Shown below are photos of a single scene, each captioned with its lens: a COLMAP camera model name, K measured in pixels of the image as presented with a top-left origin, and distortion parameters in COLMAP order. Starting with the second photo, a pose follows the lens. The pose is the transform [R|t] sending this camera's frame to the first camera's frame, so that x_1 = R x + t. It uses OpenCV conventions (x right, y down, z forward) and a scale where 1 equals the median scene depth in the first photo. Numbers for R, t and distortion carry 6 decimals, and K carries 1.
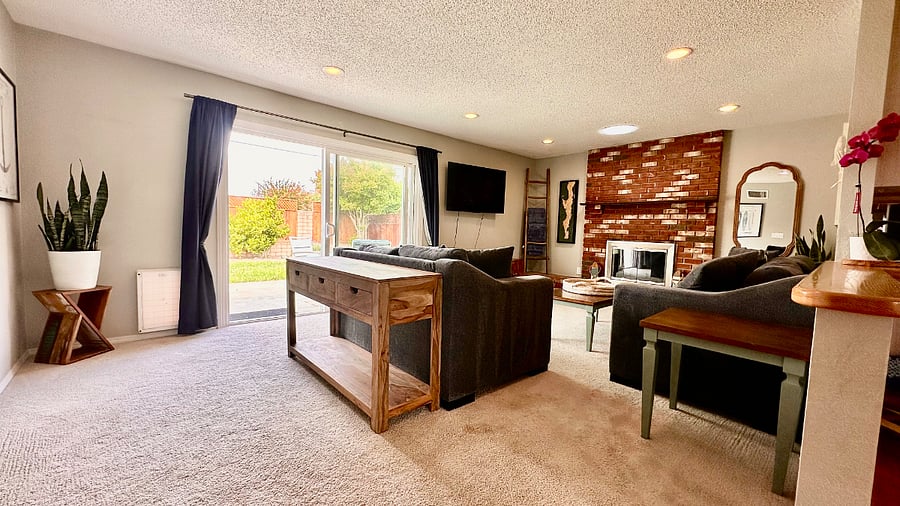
lens RADIAL K [[359.8, 0, 446.9], [0, 359.8, 252.5], [0, 0, 1]] dist [-0.000315, 0.000332]
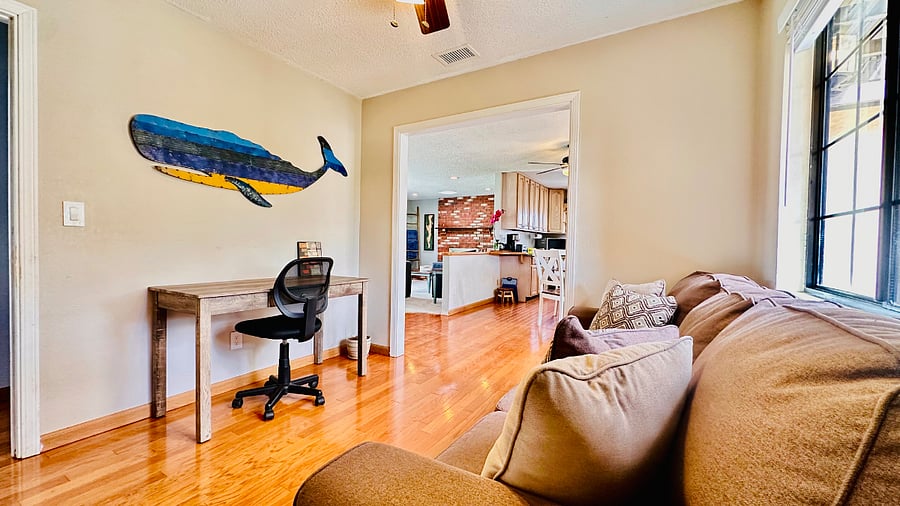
lens RADIAL K [[359.8, 0, 448.1], [0, 359.8, 253.7], [0, 0, 1]] dist [-0.000315, 0.000332]
pose [[0.952580, -0.020629, 0.303587, -0.135356], [0.030892, 0.999101, -0.029041, 0.055290], [-0.302715, 0.037042, 0.952361, -0.870021]]
